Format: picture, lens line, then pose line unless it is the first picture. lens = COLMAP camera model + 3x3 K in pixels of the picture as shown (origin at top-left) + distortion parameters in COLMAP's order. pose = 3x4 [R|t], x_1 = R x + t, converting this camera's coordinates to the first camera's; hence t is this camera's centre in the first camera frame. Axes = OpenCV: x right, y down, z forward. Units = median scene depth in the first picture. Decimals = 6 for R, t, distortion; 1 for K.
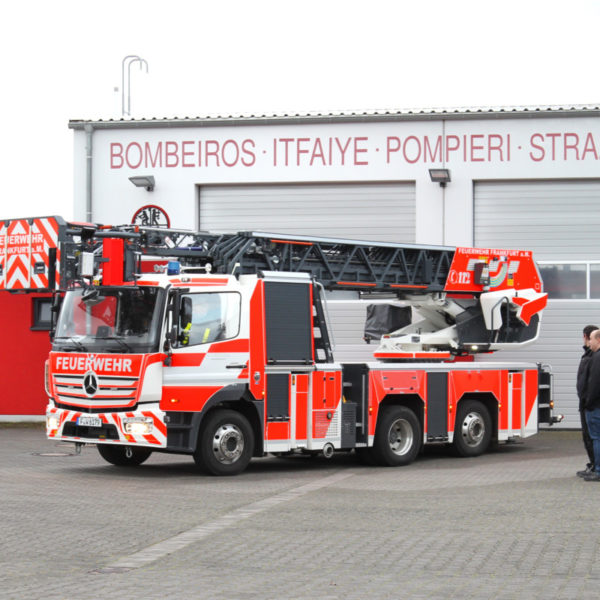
lens RADIAL K [[1732.0, 0, 300.0], [0, 1732.0, 300.0], [0, 0, 1]] dist [-0.101350, -0.292553]
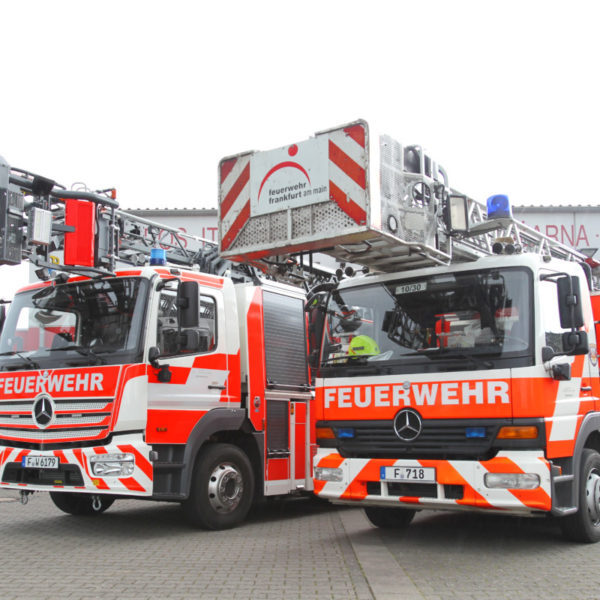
lens RADIAL K [[796.2, 0, 301.8], [0, 796.2, 349.4], [0, 0, 1]] dist [0.015177, -0.038650]
pose [[0.980740, 0.008674, 0.195125, -0.077555], [0.005729, 0.997306, -0.073131, 0.046933], [-0.195234, 0.072840, 0.978048, 0.628052]]
